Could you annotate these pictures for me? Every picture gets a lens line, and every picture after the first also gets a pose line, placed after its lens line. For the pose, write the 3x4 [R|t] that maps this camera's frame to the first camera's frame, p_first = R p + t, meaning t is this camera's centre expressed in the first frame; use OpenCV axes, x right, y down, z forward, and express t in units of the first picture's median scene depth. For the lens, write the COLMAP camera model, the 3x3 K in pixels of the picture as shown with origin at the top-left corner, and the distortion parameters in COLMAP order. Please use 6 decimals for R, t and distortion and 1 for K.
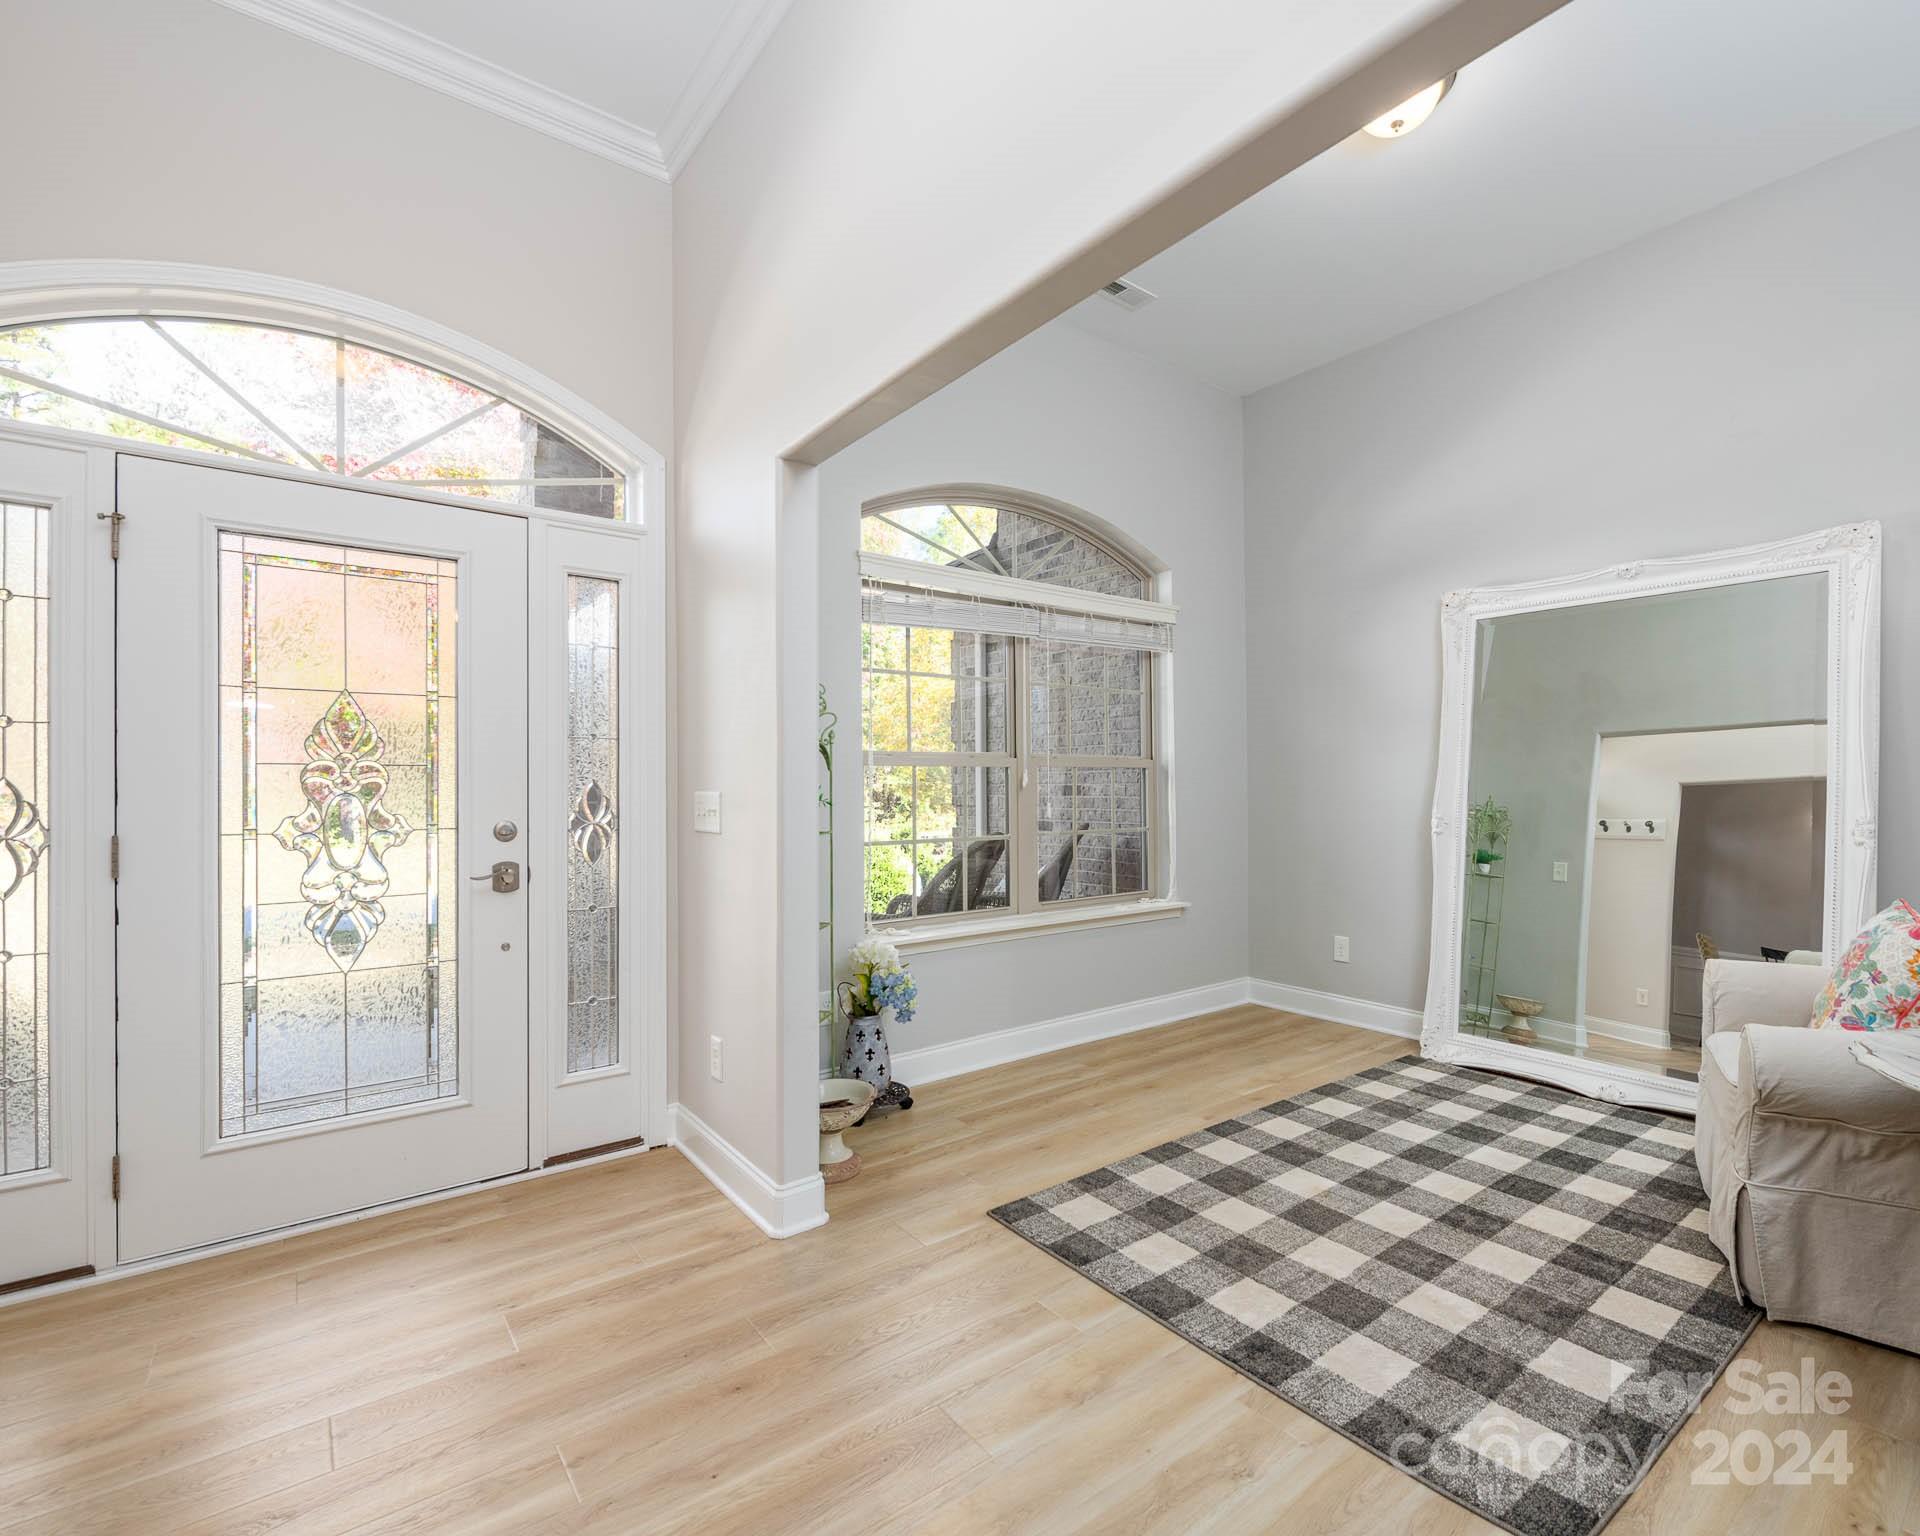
lens RADIAL K [[924.2, 0, 960.0], [0, 924.2, 768.0], [0, 0, 1]] dist [-0.000842, -0.000880]
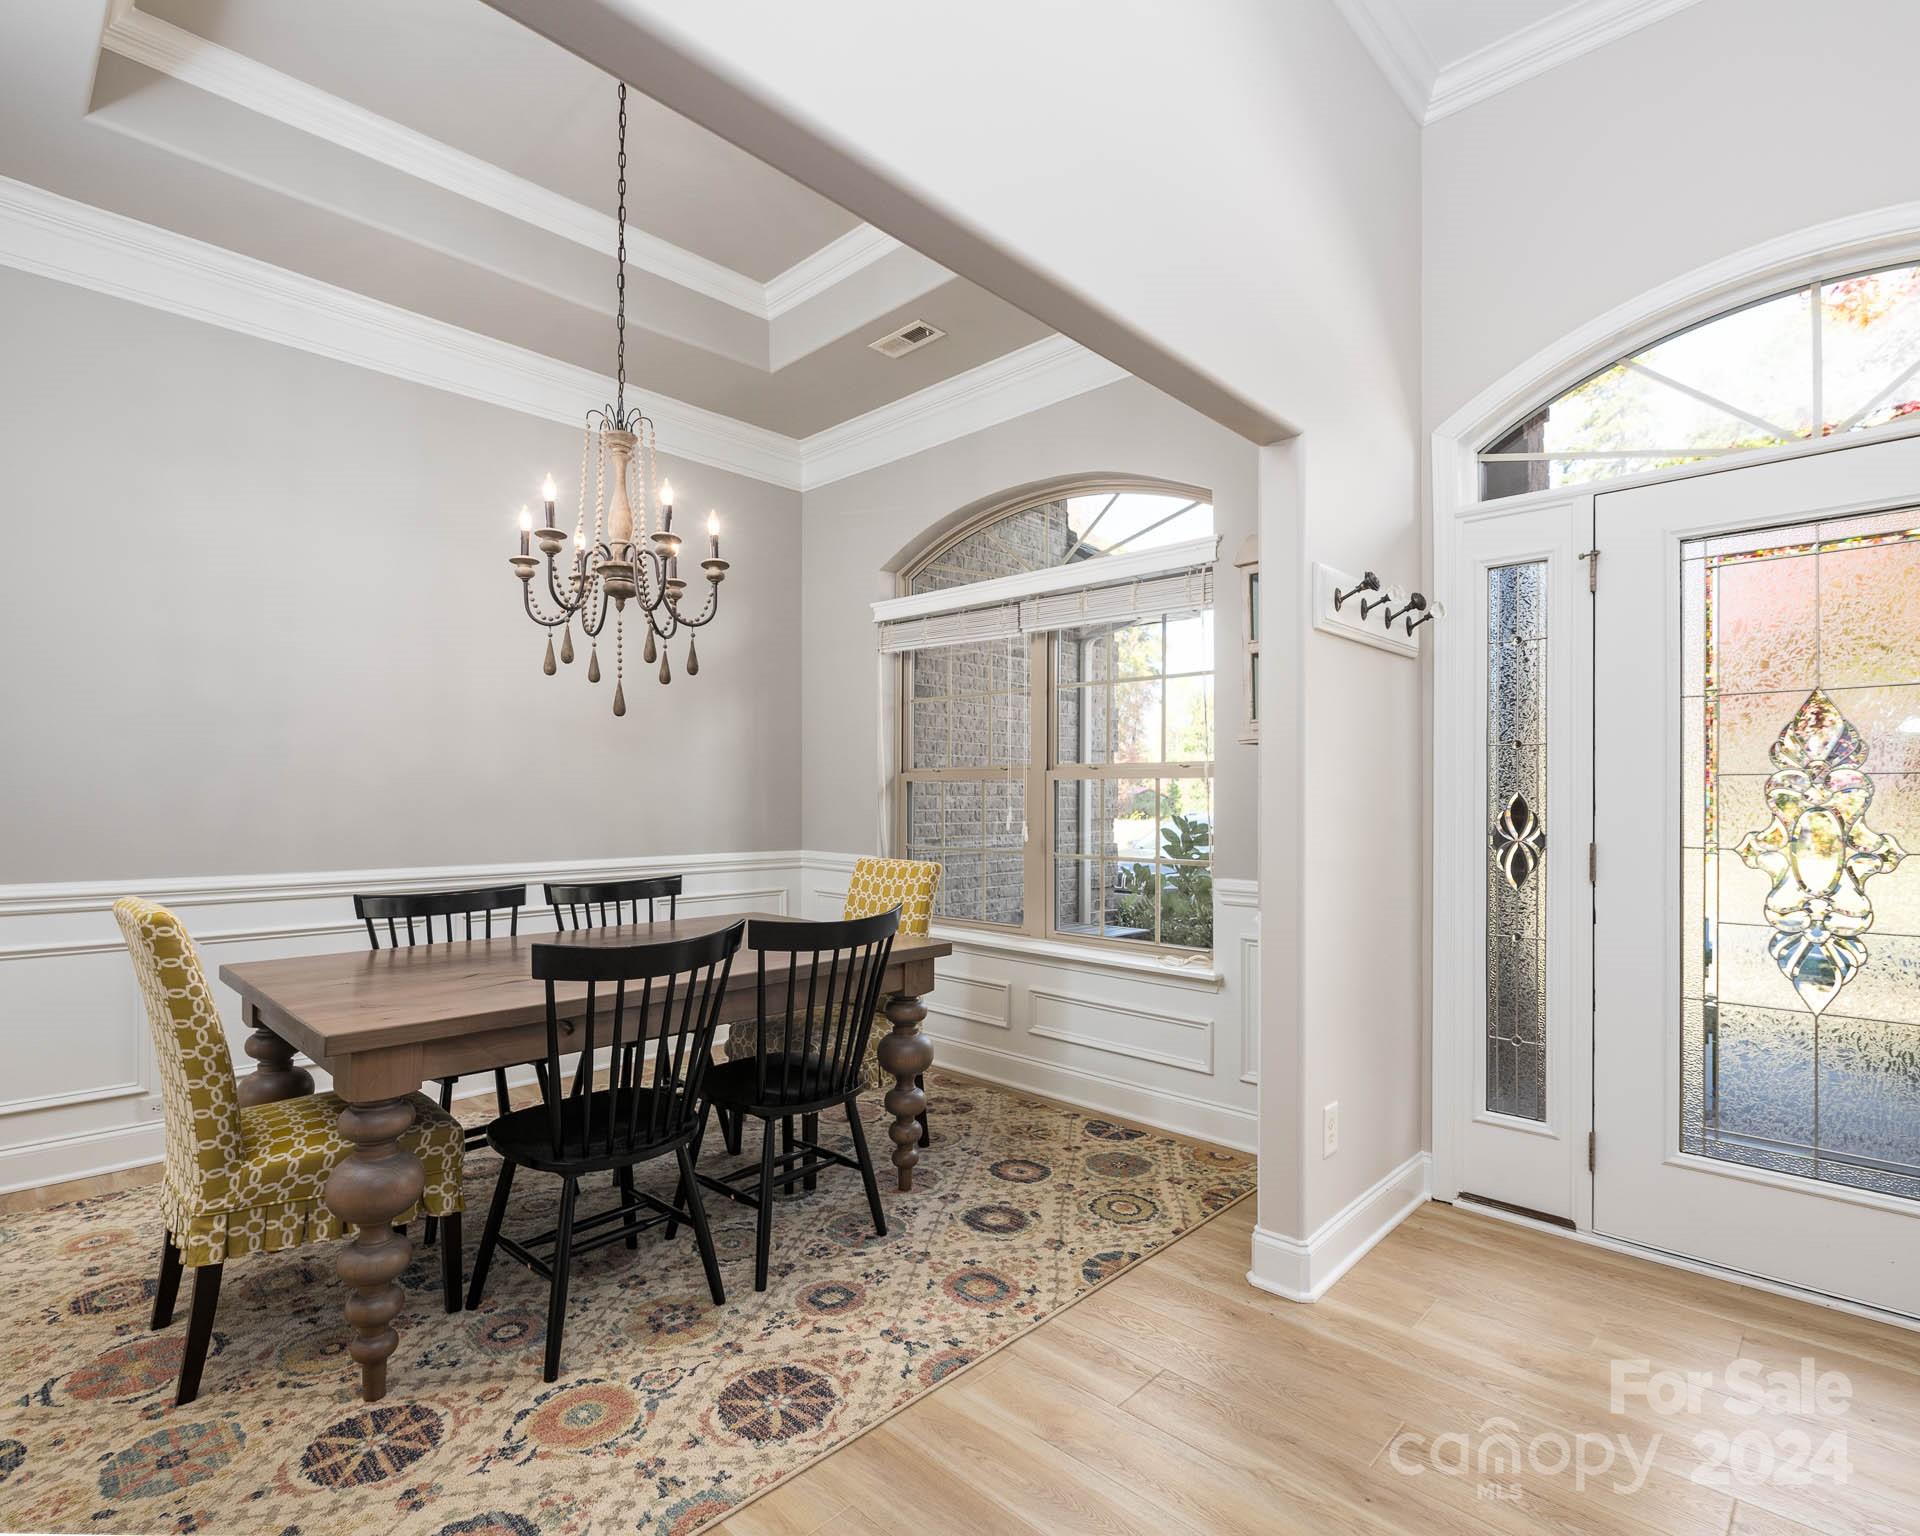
lens RADIAL K [[956.1, 0, 961.9], [0, 956.1, 780.4], [0, 0, 1]] dist [-0.001826, -0.000180]
pose [[0.162324, -0.014723, -0.986628, 0.088403], [0.015558, 0.999803, -0.012360, 0.000964], [0.986615, -0.013343, 0.162521, 0.067584]]
